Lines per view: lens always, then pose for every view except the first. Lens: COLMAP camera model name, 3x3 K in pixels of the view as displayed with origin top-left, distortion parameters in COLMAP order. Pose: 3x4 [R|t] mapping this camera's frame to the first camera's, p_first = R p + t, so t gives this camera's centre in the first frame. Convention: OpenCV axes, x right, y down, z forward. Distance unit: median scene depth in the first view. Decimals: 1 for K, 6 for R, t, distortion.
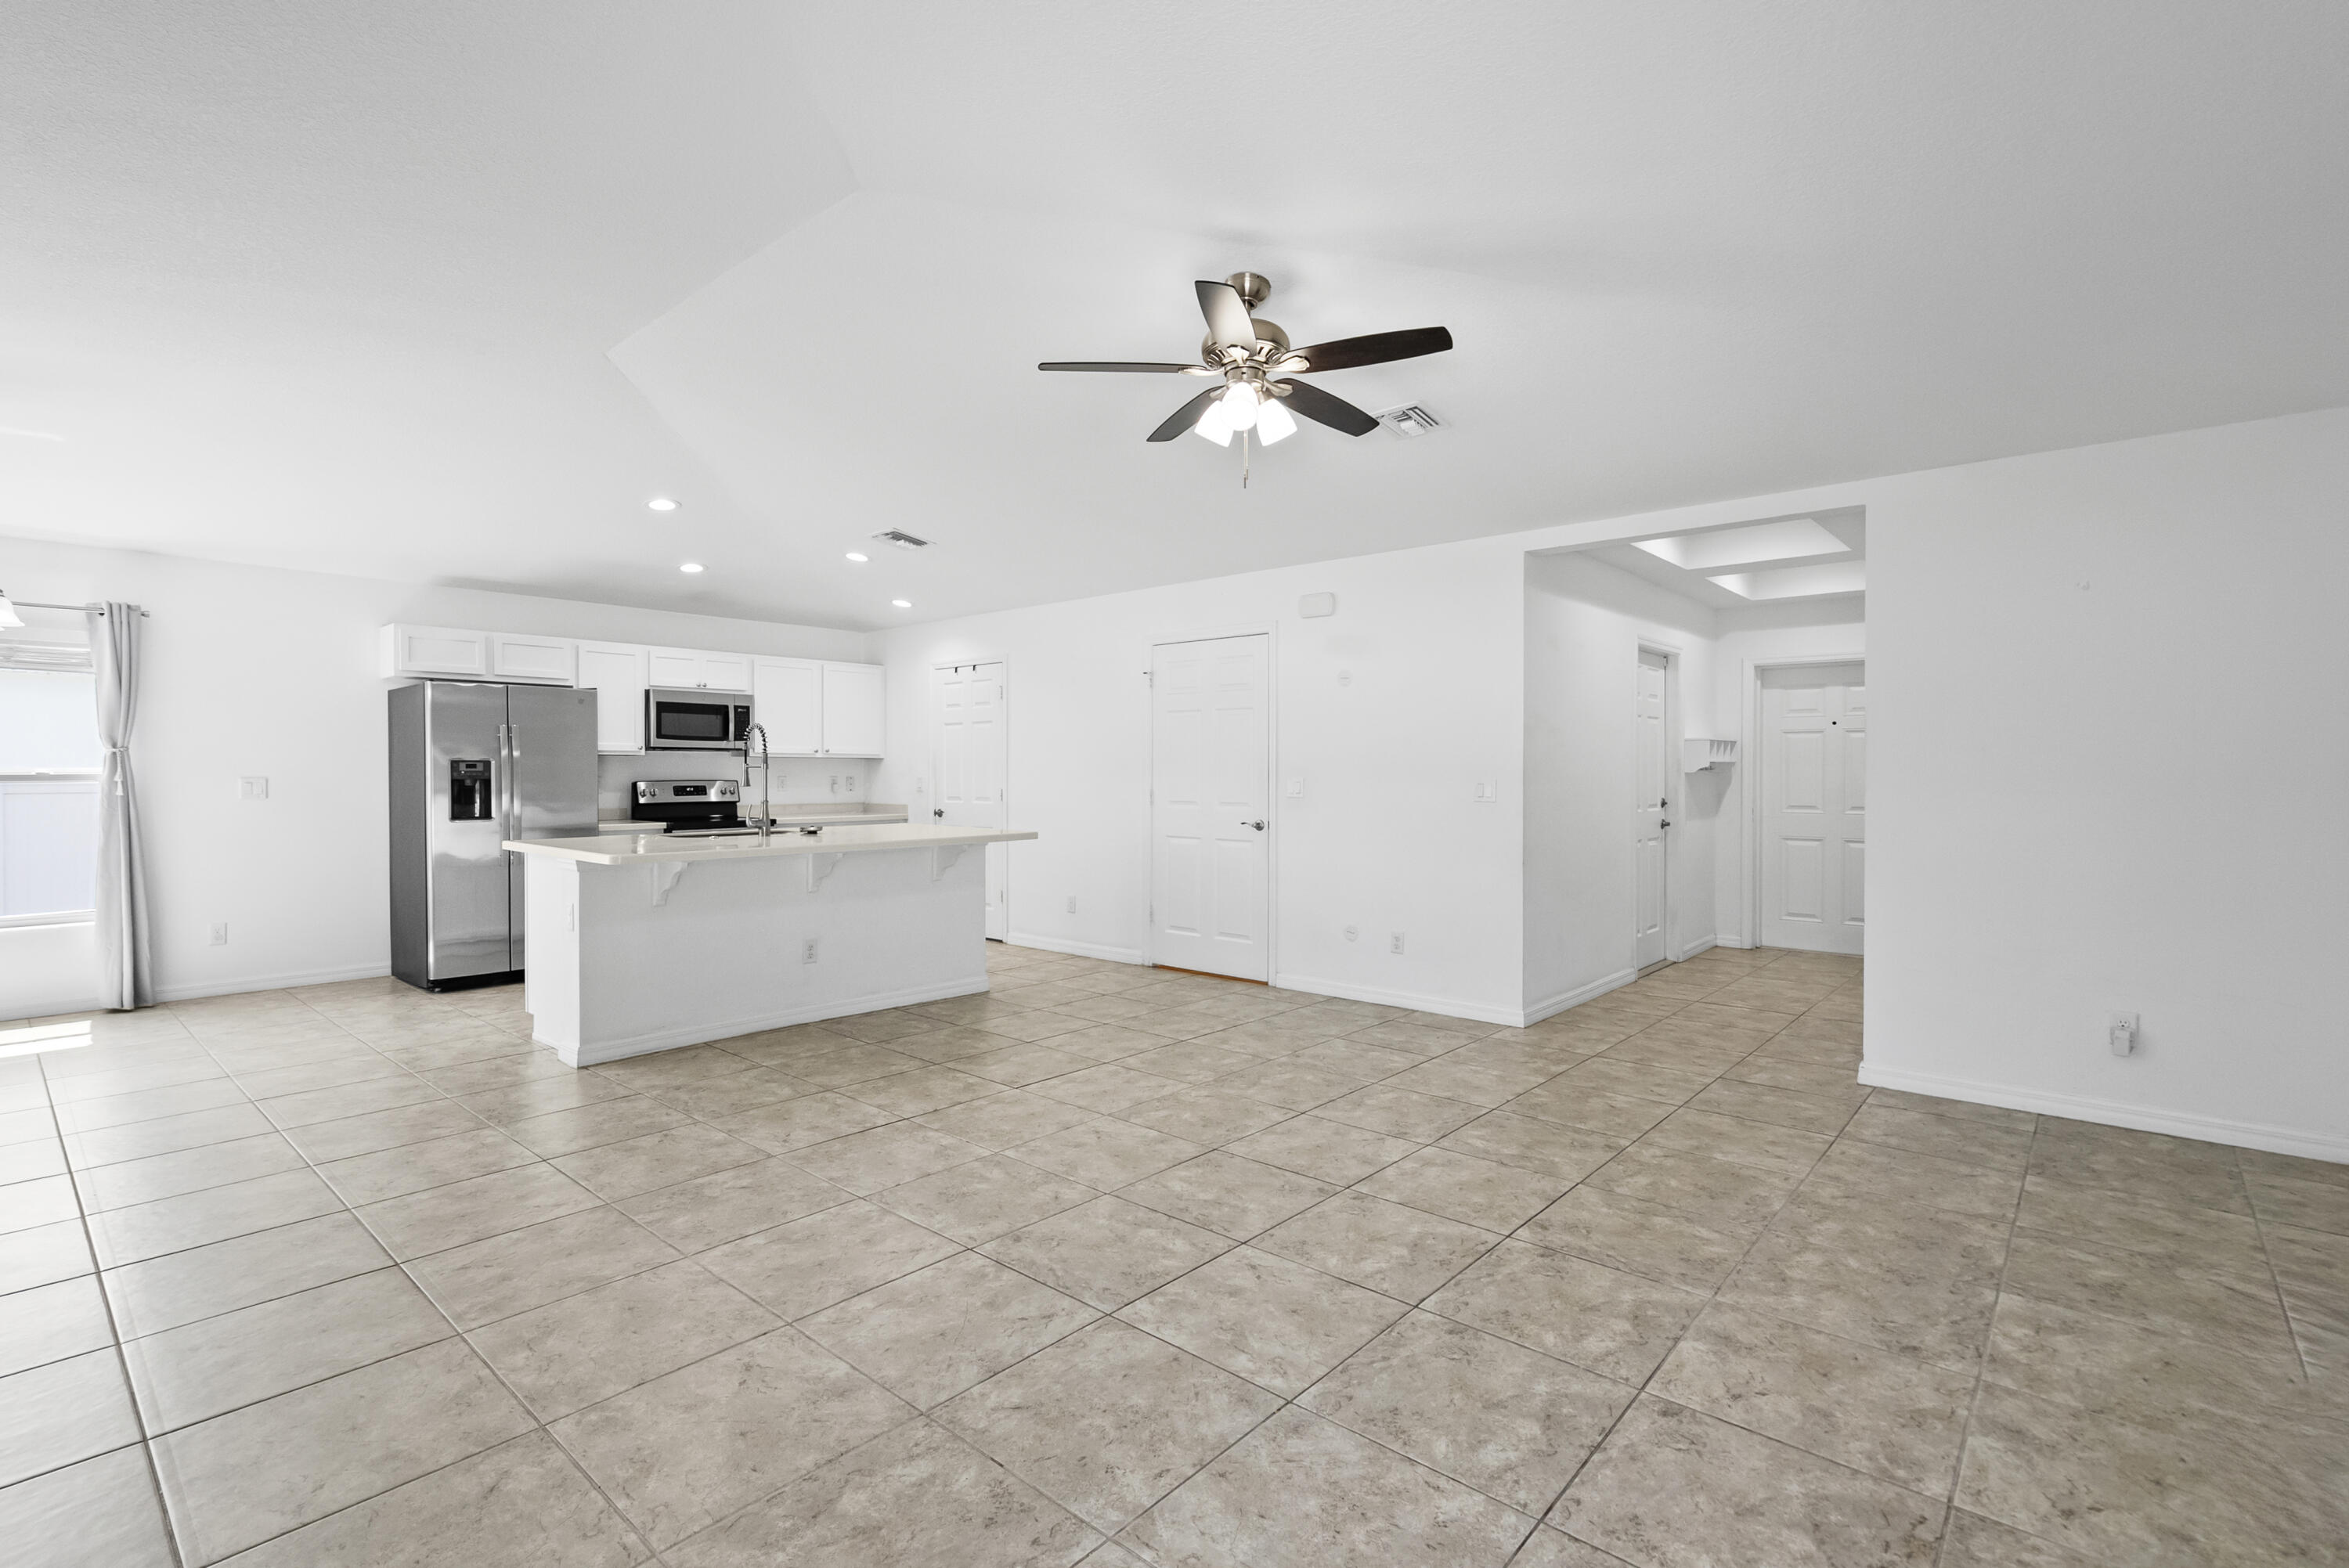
lens RADIAL K [[1074.2, 0, 1168.6], [0, 1074.2, 781.8], [0, 0, 1]] dist [-0.002594, 0.000927]
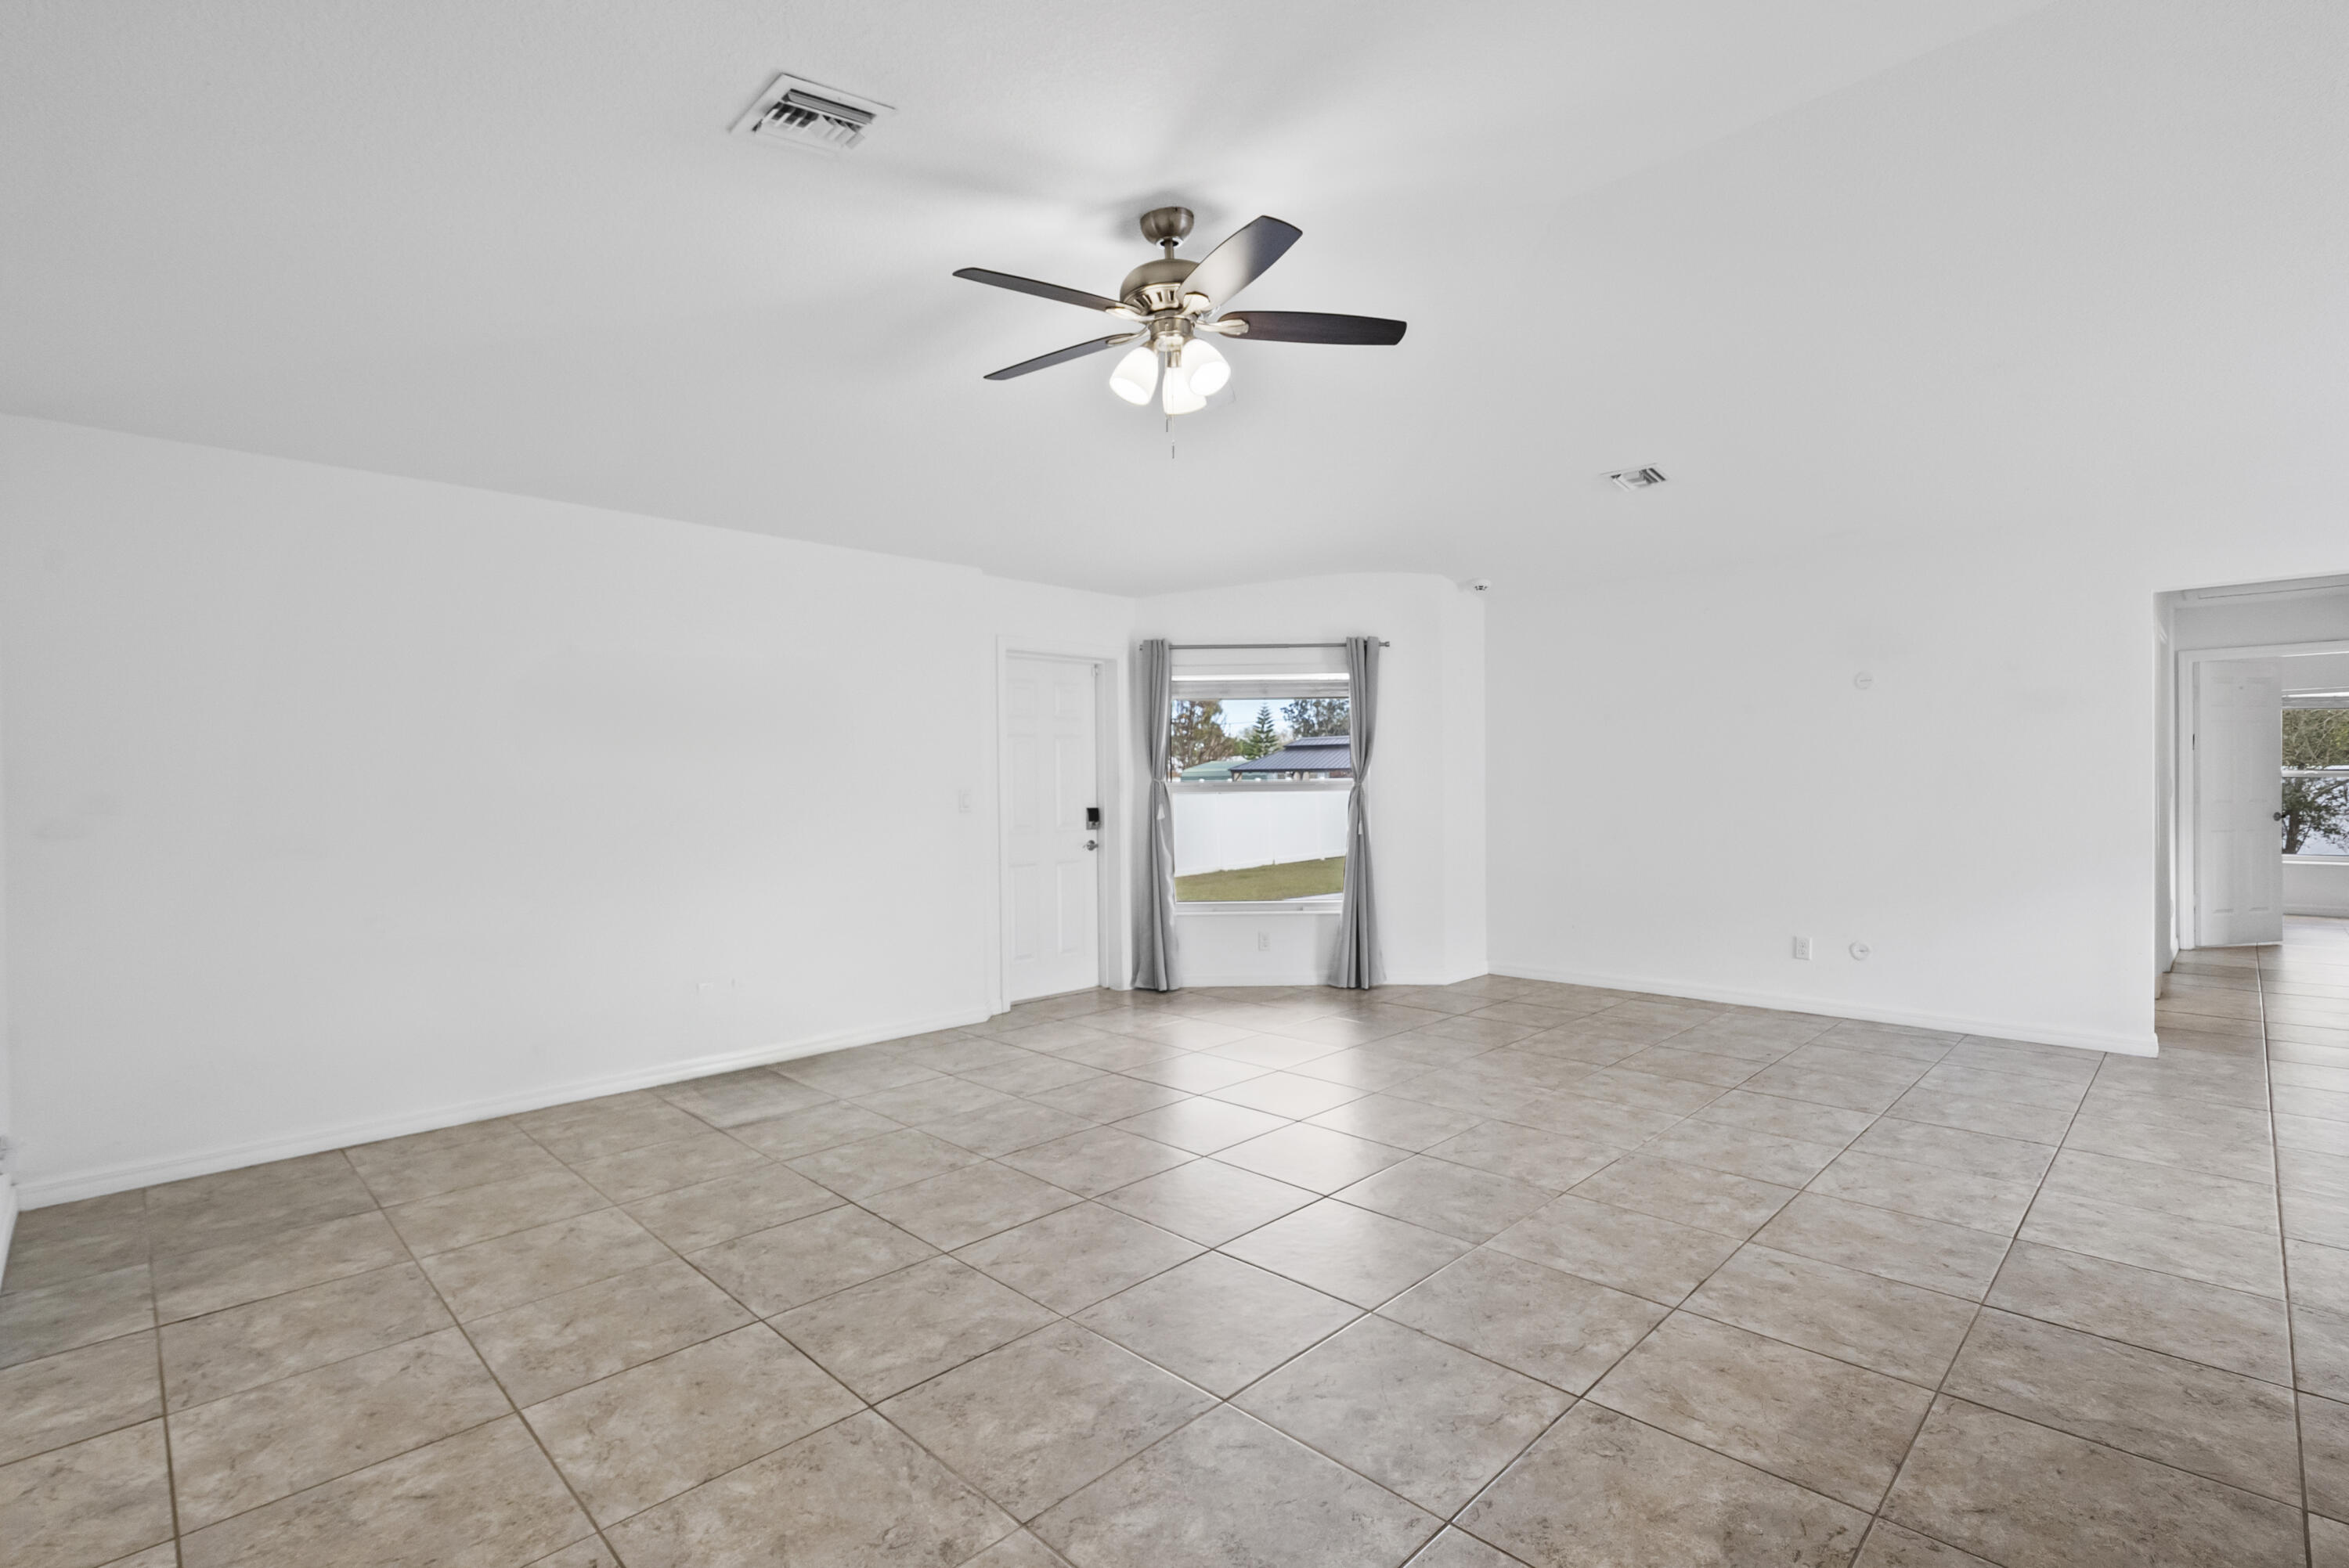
lens RADIAL K [[1074.2, 0, 1168.6], [0, 1074.2, 781.8], [0, 0, 1]] dist [-0.002594, 0.000927]
pose [[-0.997997, 0.011322, 0.062245, 0.022768], [0.011575, 0.999926, 0.003702, -0.014912], [-0.062198, 0.004415, -0.998054, 1.858725]]
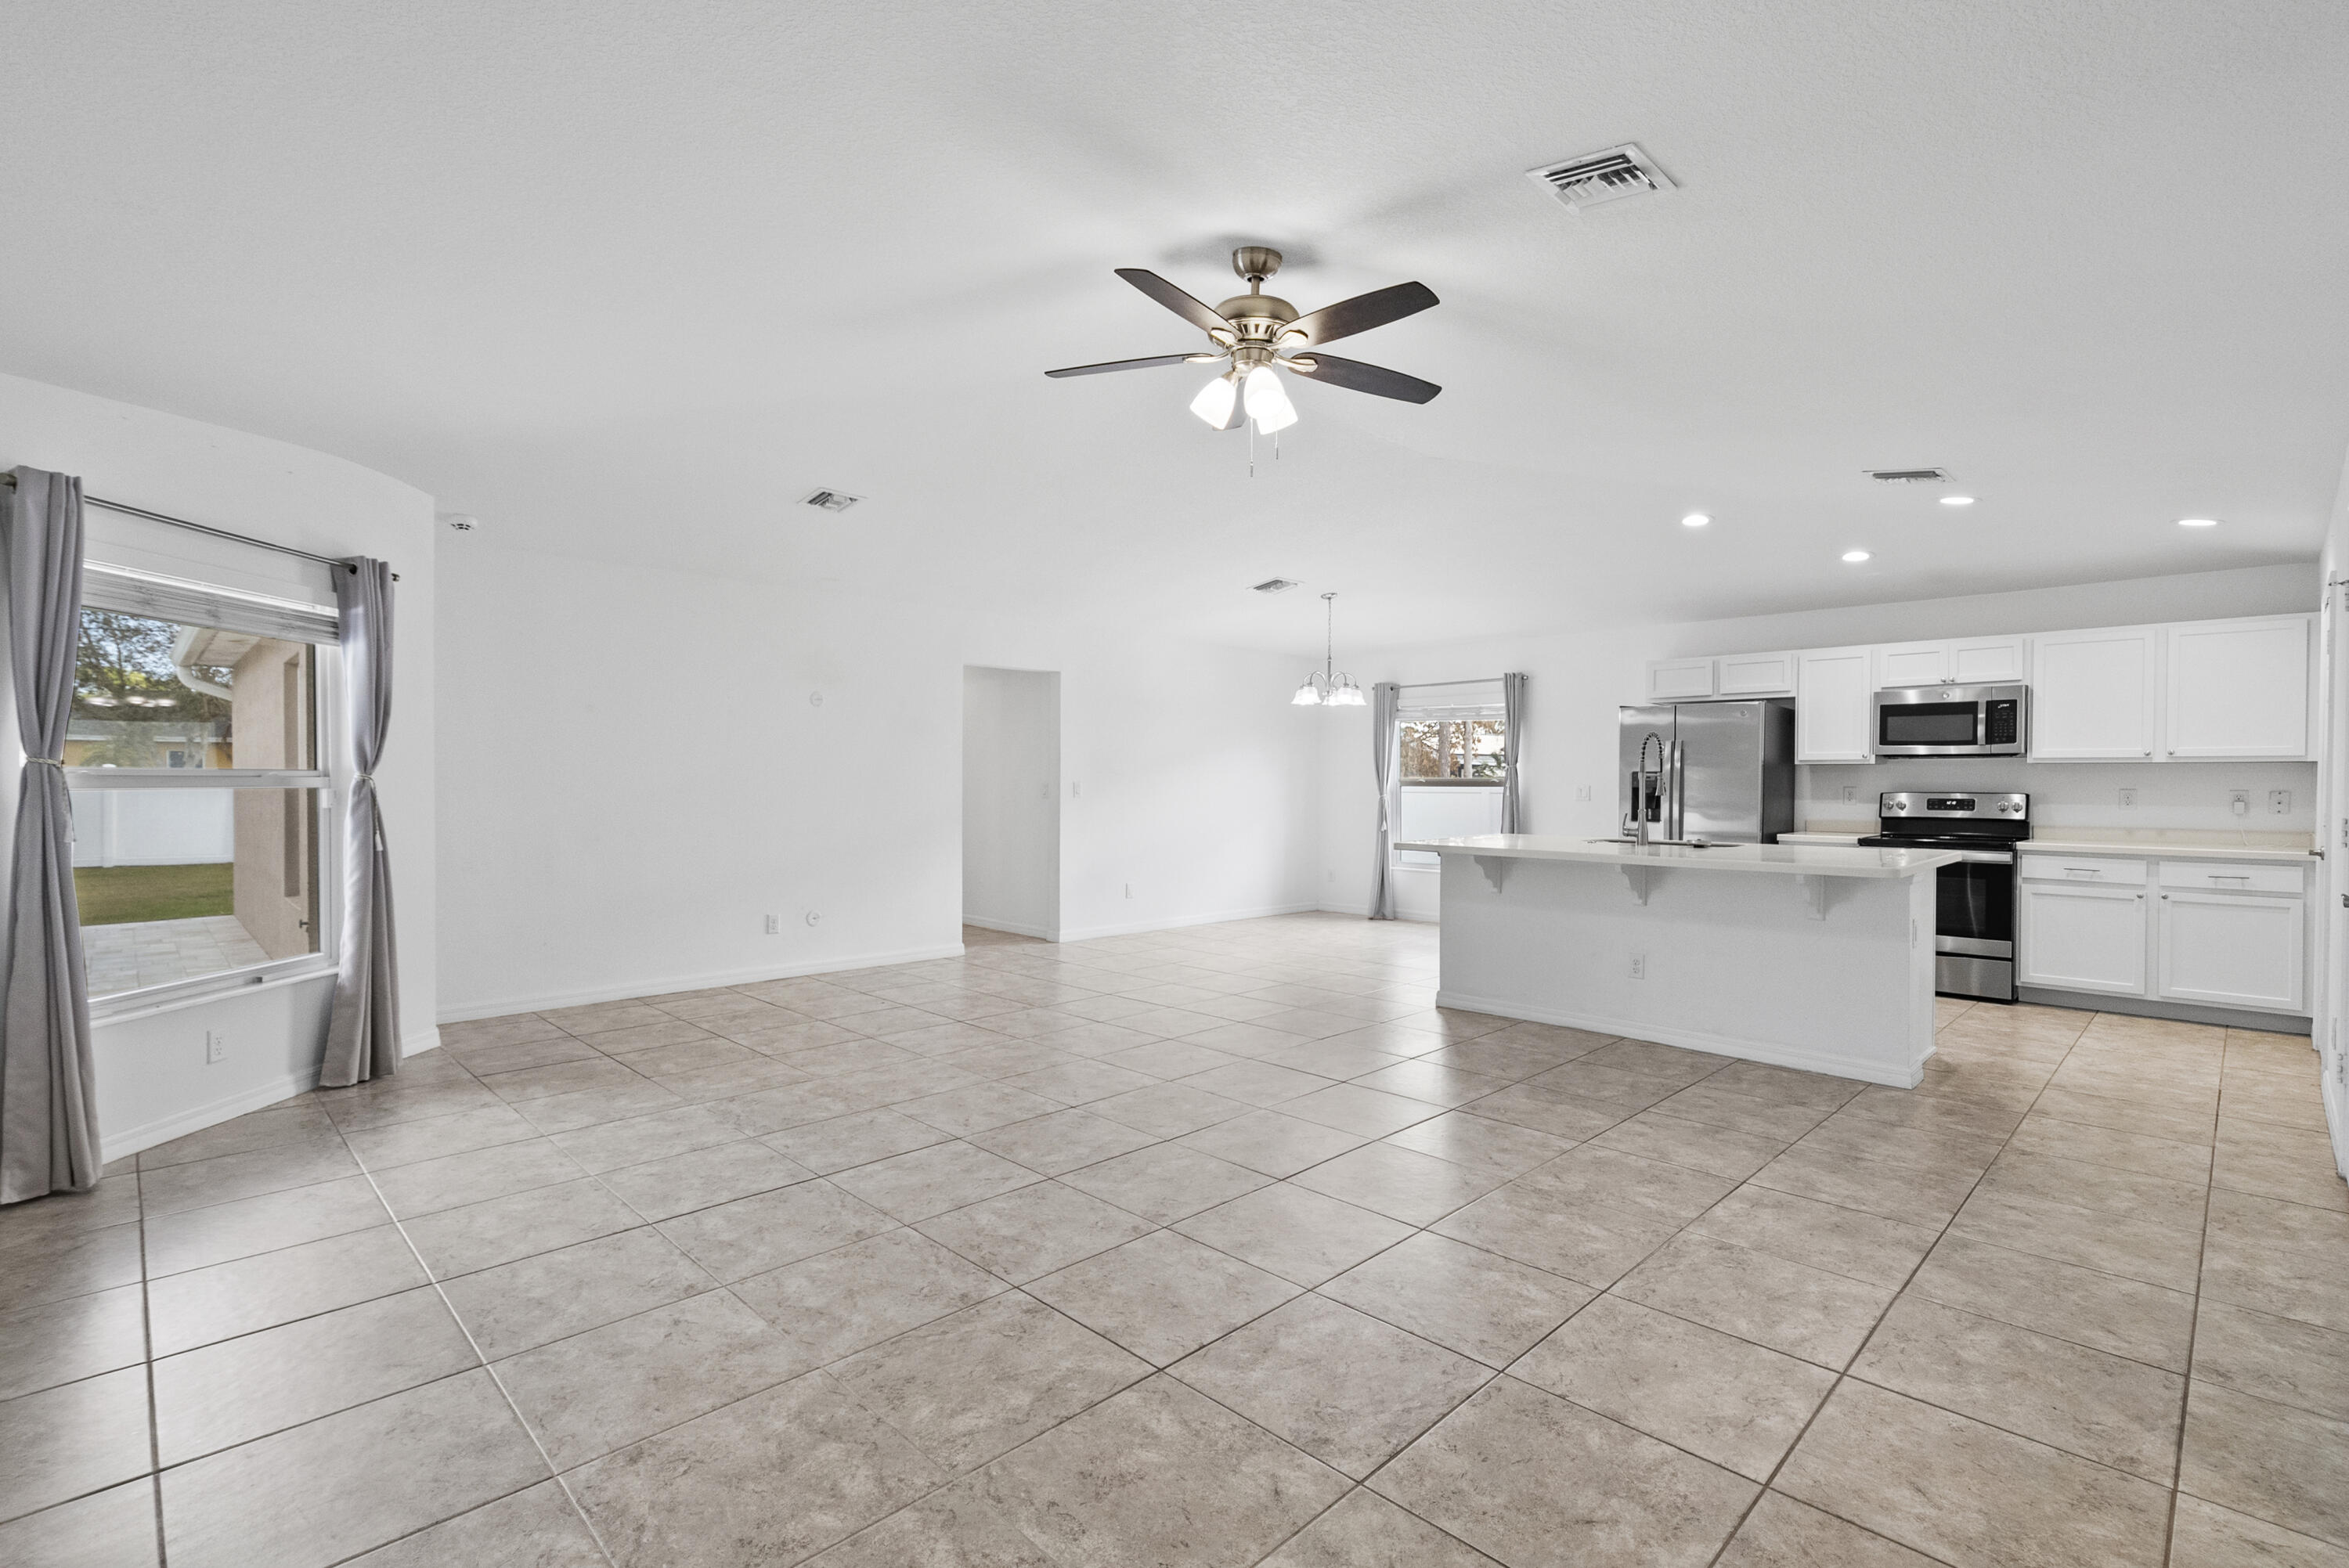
lens RADIAL K [[1067.3, 0, 1169.5], [0, 1067.3, 788.3], [0, 0, 1]] dist [-0.003203, 0.001070]
pose [[-0.067099, 0.005799, -0.997729, 1.006637], [-0.011394, 0.999913, 0.006578, -0.006343], [0.997681, 0.011810, -0.067028, 0.987181]]
